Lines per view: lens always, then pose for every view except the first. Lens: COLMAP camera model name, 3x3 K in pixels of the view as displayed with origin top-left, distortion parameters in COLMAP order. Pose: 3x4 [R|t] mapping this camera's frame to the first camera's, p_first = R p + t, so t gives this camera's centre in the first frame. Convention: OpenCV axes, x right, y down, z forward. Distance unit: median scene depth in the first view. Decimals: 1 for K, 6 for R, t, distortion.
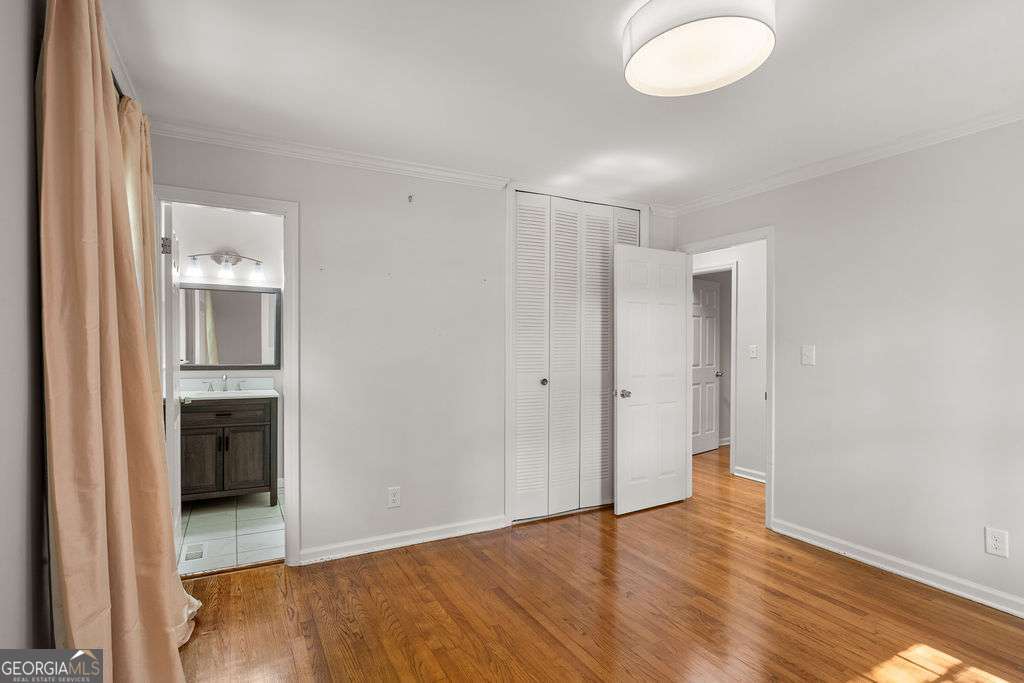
lens RADIAL K [[519.6, 0, 511.7], [0, 519.6, 352.1], [0, 0, 1]] dist [-0.002690, -0.000280]
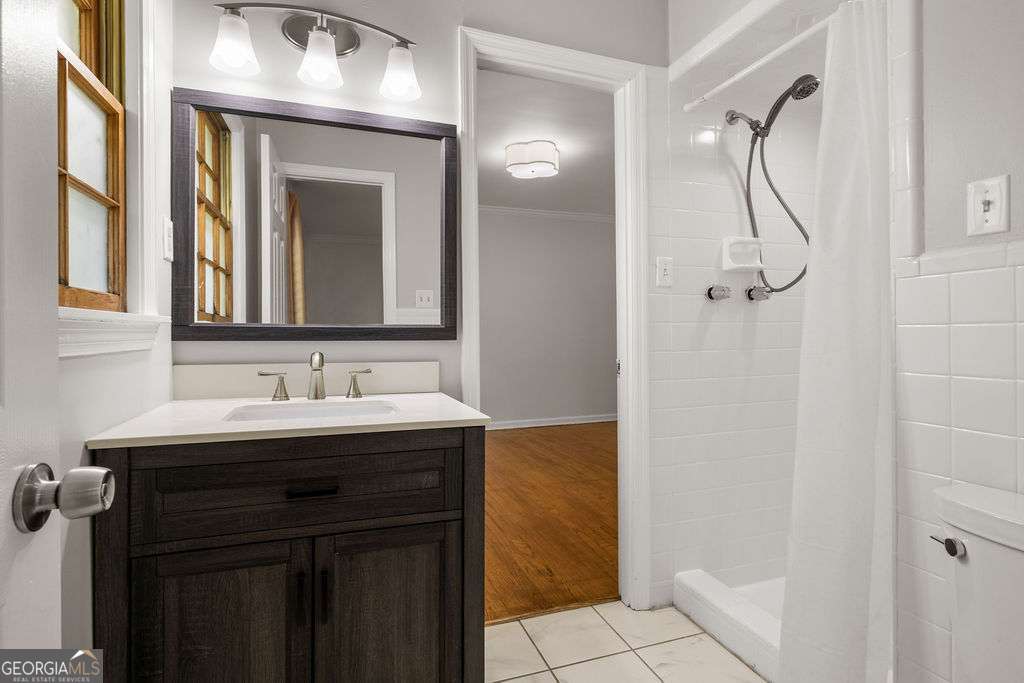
lens RADIAL K [[519.6, 0, 513.9], [0, 519.6, 334.1], [0, 0, 1]] dist [-0.002690, -0.000280]
pose [[0.989149, -0.007014, -0.146750, -0.380354], [0.005573, 0.999932, -0.010224, 0.036805], [0.146812, 0.009295, 0.989121, 0.691510]]
